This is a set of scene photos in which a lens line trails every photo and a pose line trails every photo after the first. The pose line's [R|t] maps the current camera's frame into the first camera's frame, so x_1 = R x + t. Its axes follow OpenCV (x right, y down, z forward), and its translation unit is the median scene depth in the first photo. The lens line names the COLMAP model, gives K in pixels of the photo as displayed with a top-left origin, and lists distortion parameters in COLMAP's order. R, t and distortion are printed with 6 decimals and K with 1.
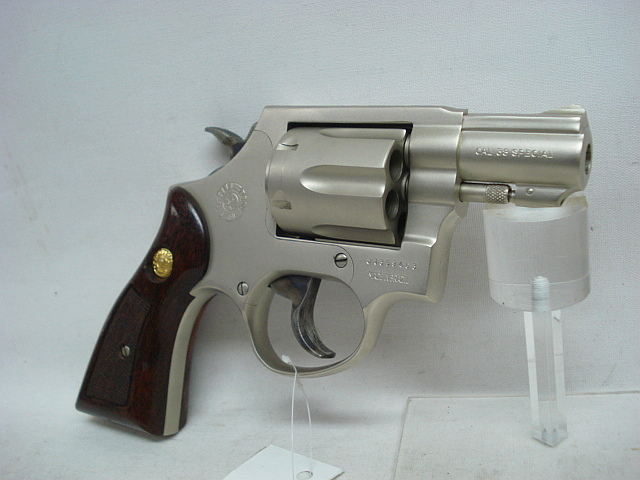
lens RADIAL K [[712.1, 0, 323.0], [0, 712.1, 243.2], [0, 0, 1]] dist [-0.086709, -0.045249]
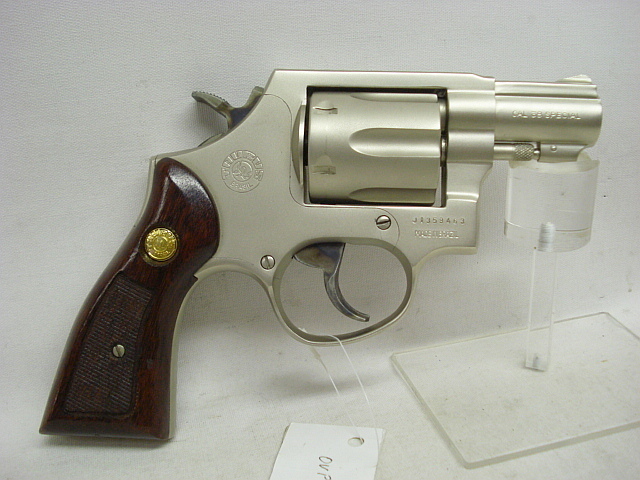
lens RADIAL K [[712.1, 0, 323.0], [0, 712.1, 243.2], [0, 0, 1]] dist [-0.086709, -0.045249]
pose [[0.878039, -0.080060, 0.471845, -0.483876], [0.072446, 0.996782, 0.034317, 0.011332], [-0.473074, 0.004052, 0.881013, 0.131241]]
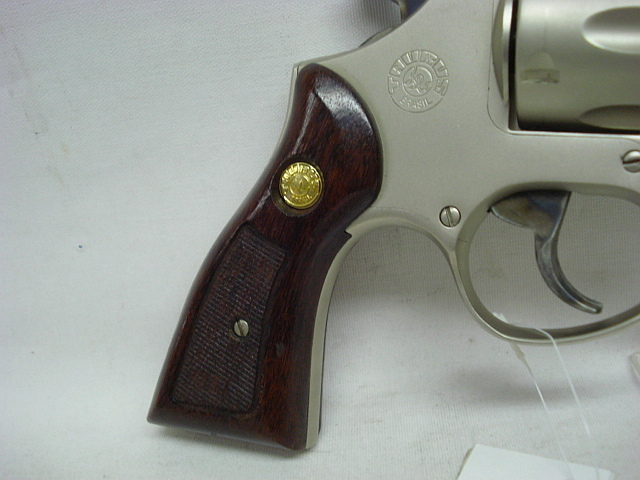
lens RADIAL K [[712.1, 0, 323.0], [0, 712.1, 243.2], [0, 0, 1]] dist [-0.086709, -0.045249]
pose [[0.983385, -0.067372, 0.168566, -0.328948], [0.052140, 0.994280, 0.093216, 0.021861], [-0.173882, -0.082878, 0.981273, 0.385316]]
